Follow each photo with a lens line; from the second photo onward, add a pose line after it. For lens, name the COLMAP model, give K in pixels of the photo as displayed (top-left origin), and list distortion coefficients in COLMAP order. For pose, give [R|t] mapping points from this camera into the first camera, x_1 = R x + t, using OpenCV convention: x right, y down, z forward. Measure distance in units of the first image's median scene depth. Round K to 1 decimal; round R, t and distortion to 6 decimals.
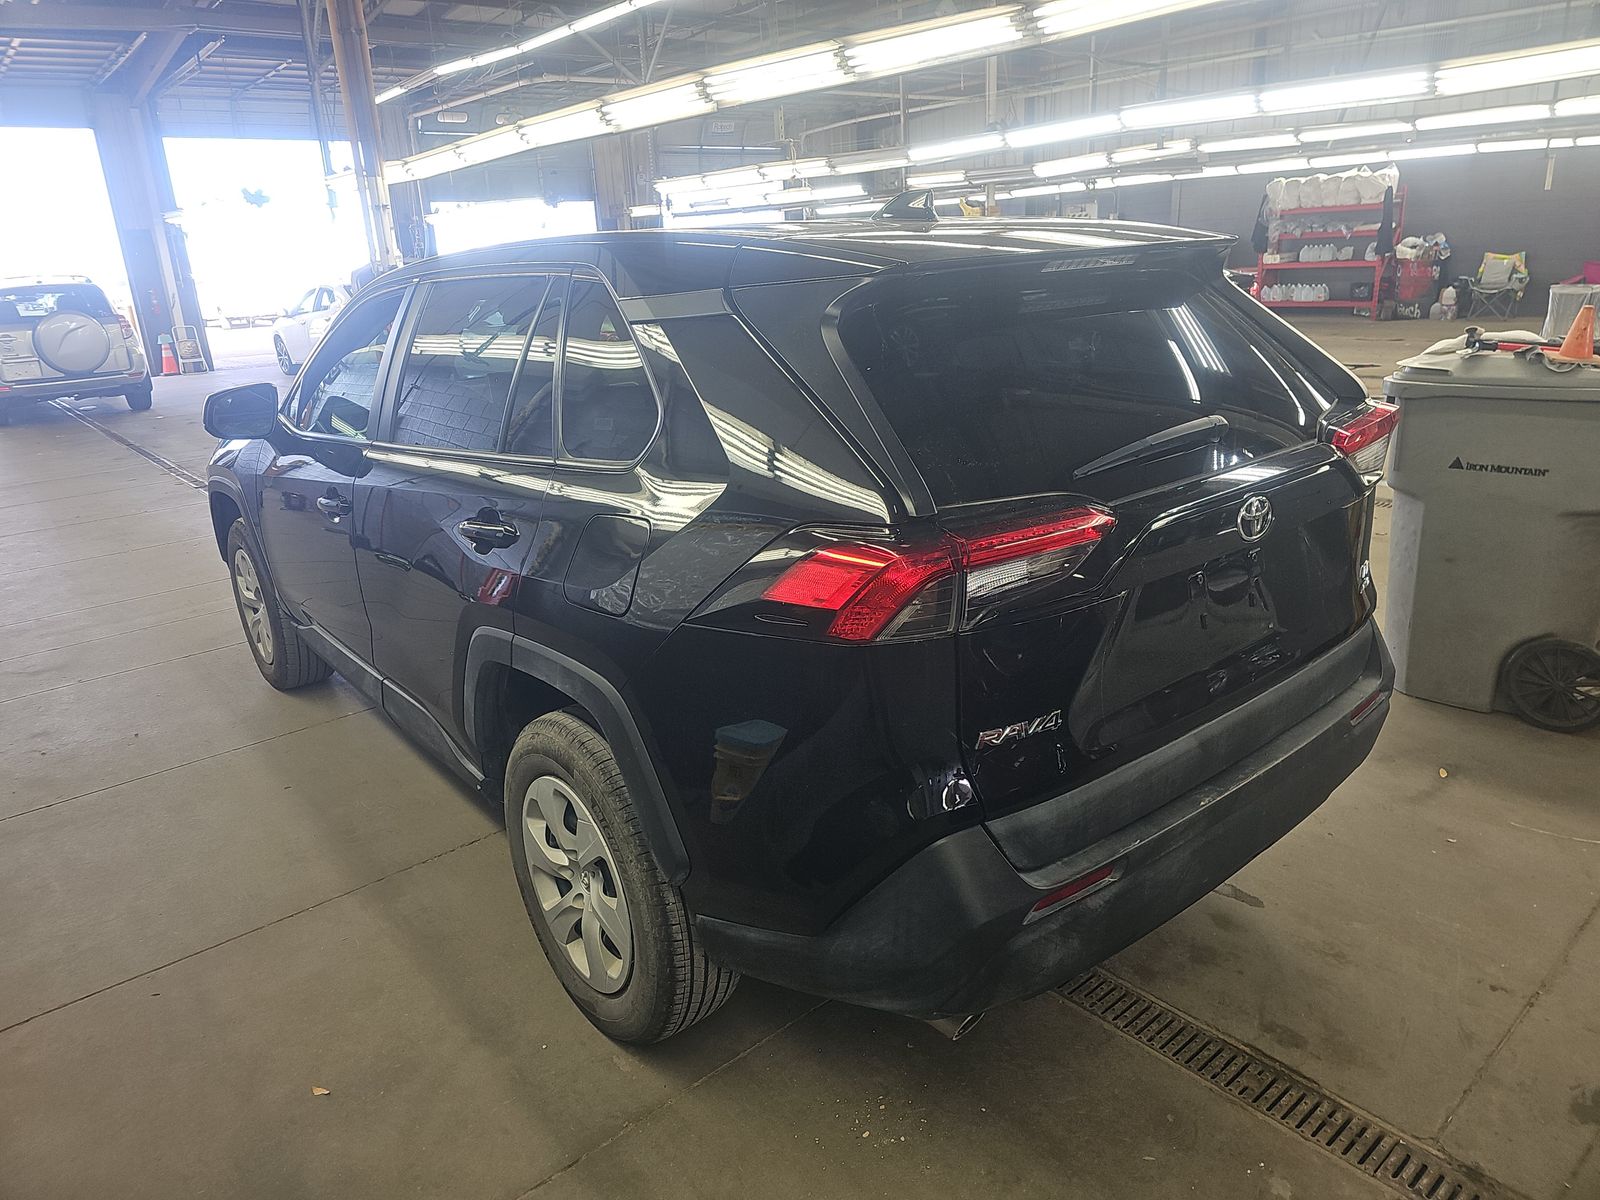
lens RADIAL K [[1074.5, 0, 798.6], [0, 1074.5, 604.1], [0, 0, 1]] dist [0.023151, -0.028604]
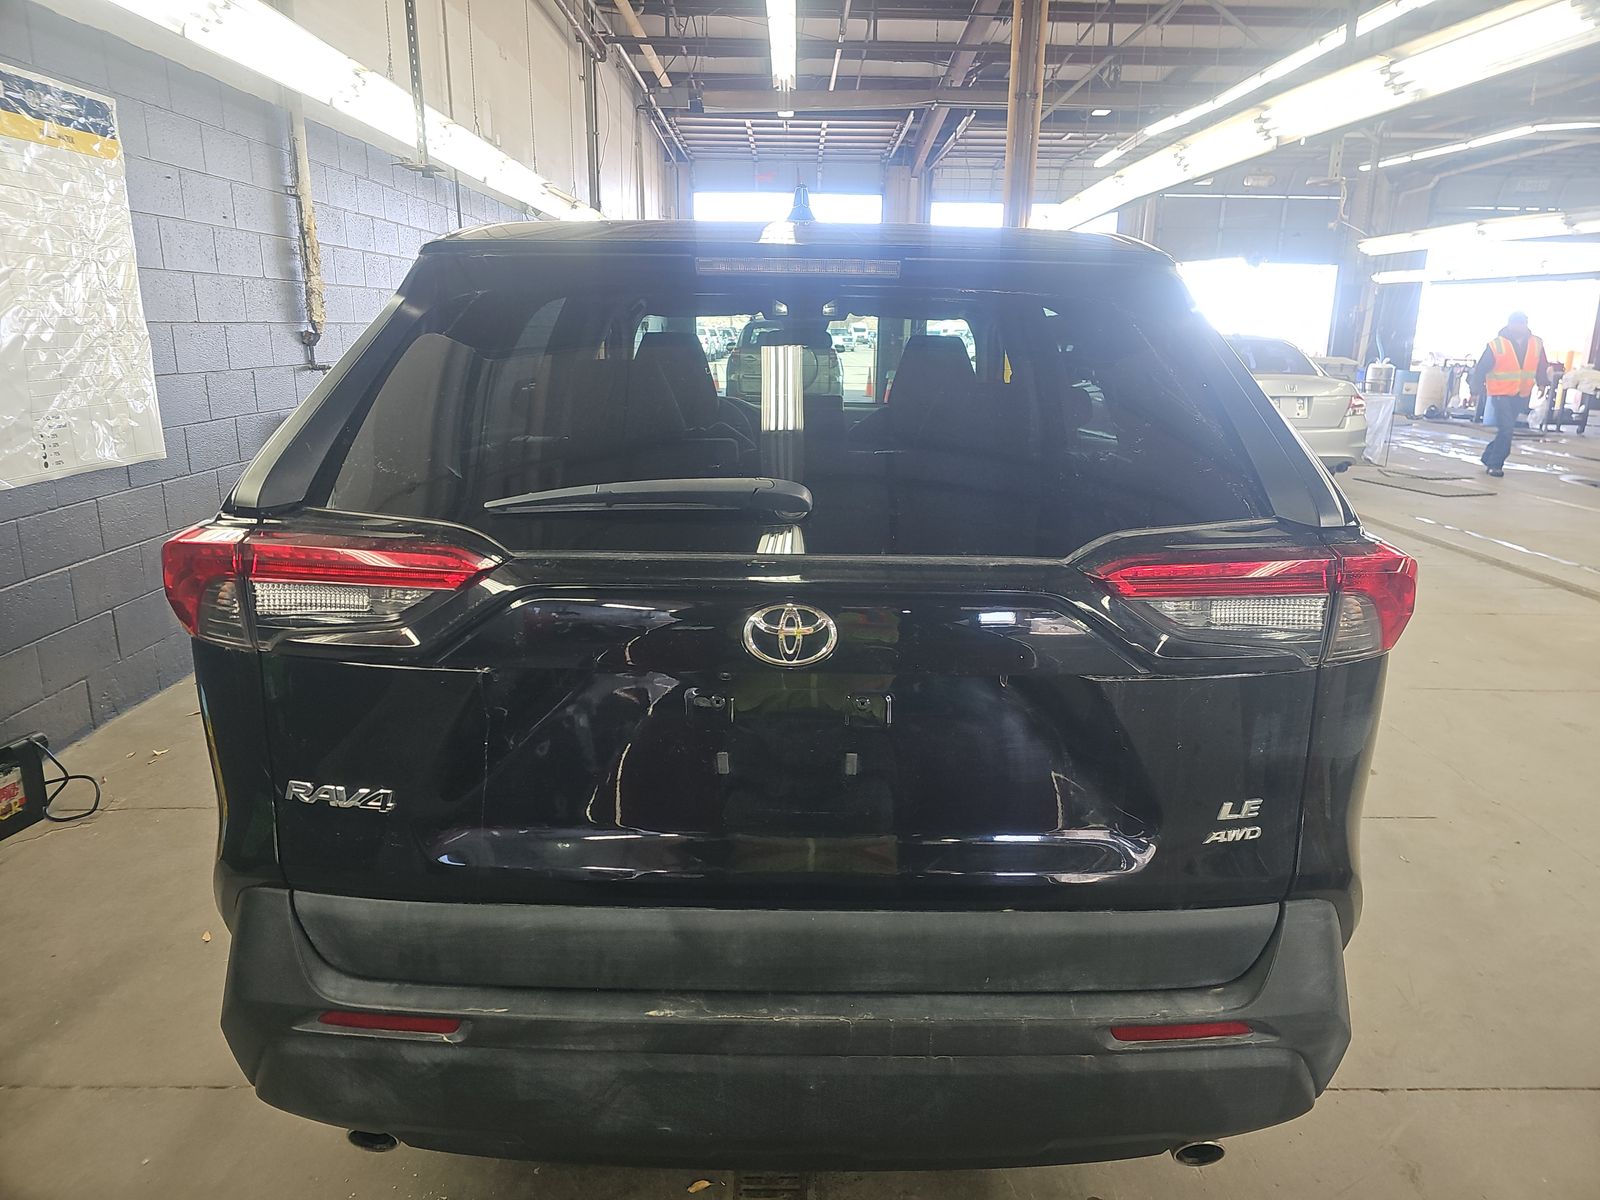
lens RADIAL K [[1074.5, 0, 798.7], [0, 1074.5, 594.2], [0, 0, 1]] dist [0.023151, -0.028604]
pose [[0.778768, 0.205893, -0.592561, 0.214052], [-0.242675, 0.969939, 0.018084, -0.030247], [0.578471, 0.129716, 0.805323, 0.120149]]
